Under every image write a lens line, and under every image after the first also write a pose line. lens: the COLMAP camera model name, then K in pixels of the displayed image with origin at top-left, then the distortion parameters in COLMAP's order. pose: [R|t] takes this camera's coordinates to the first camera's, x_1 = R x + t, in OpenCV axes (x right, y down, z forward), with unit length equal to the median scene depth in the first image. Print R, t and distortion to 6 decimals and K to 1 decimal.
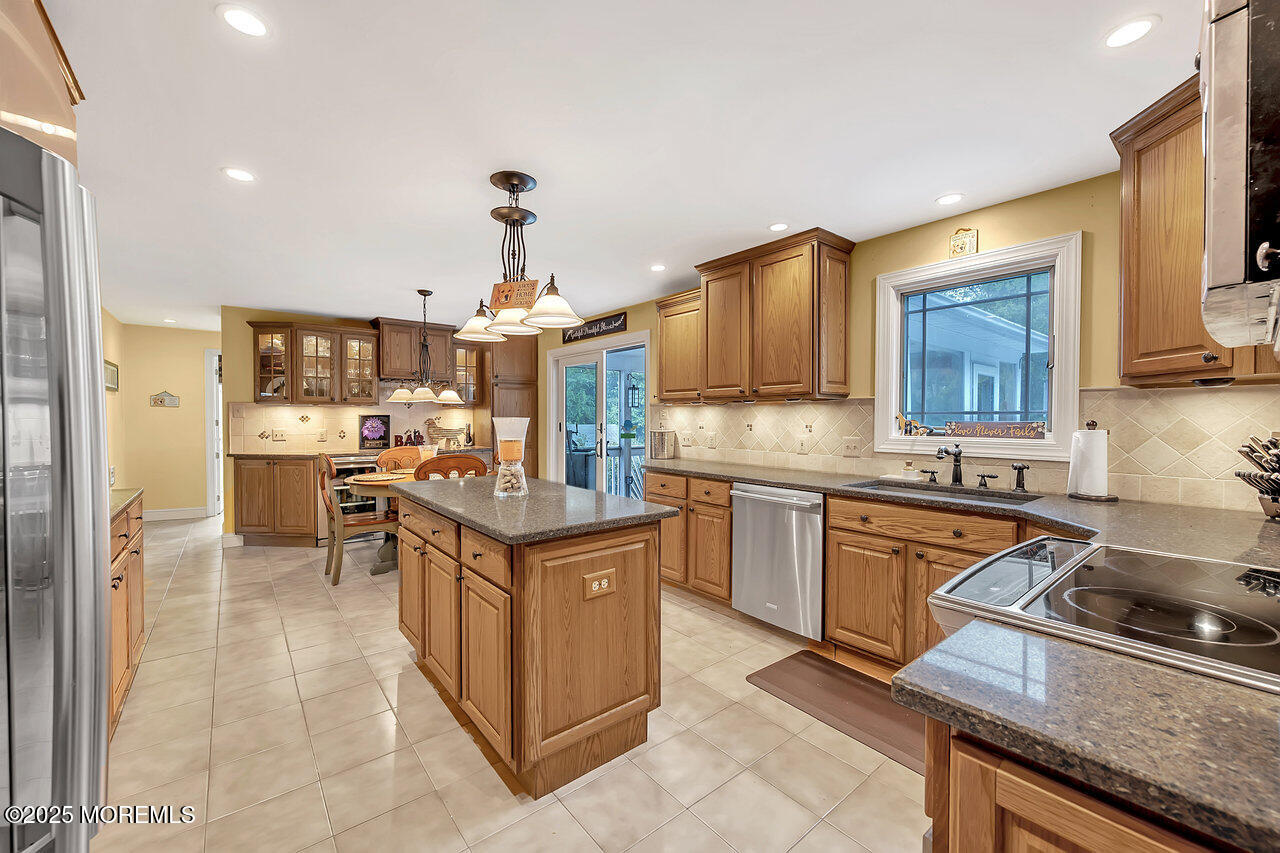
lens RADIAL K [[504.0, 0, 640.1], [0, 504.0, 426.8], [0, 0, 1]] dist [-0.002286, 0.000782]
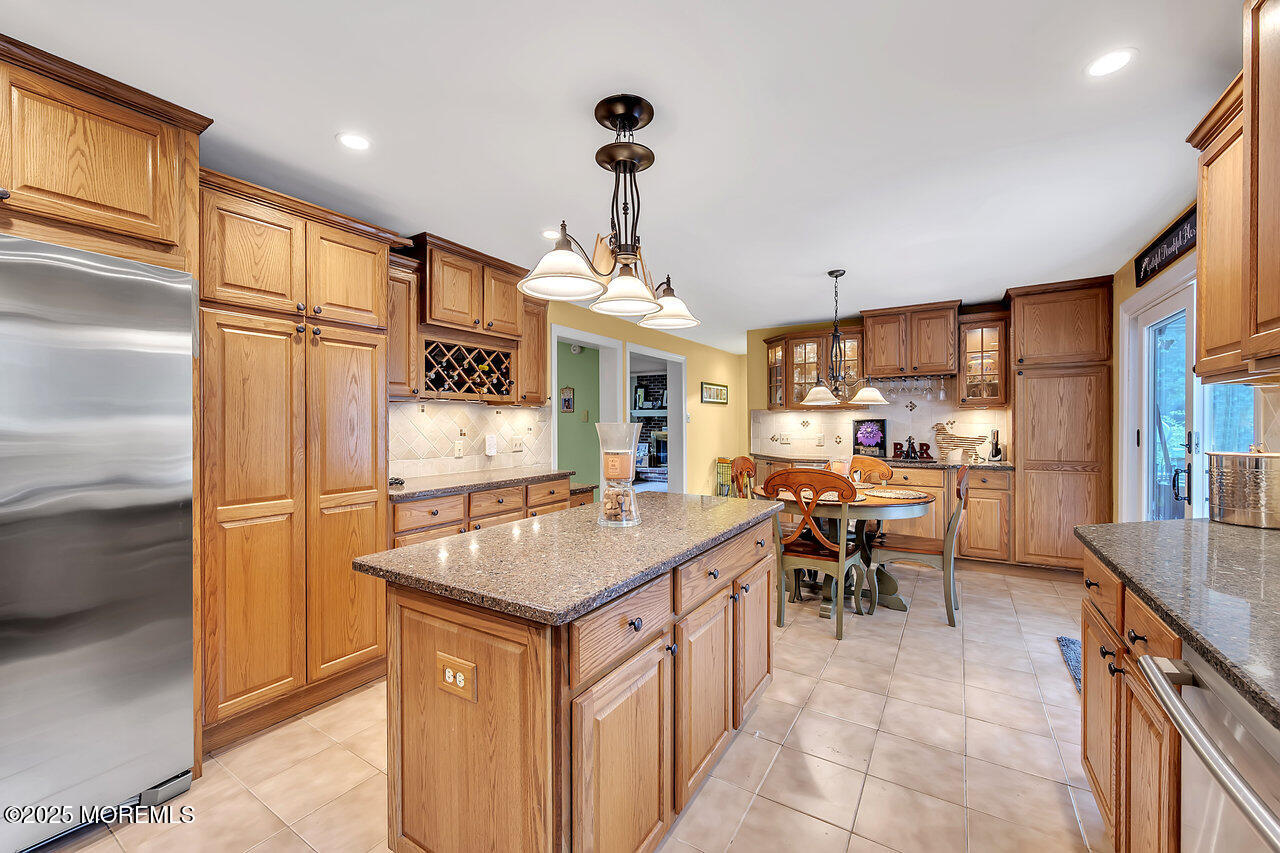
lens RADIAL K [[504.0, 0, 642.5], [0, 504.0, 426.4], [0, 0, 1]] dist [-0.002286, 0.000782]
pose [[0.326134, 0.003611, -0.945317, 0.212546], [-0.012024, 0.999928, -0.000329, -0.006377], [0.945247, 0.011474, 0.326153, 0.345543]]
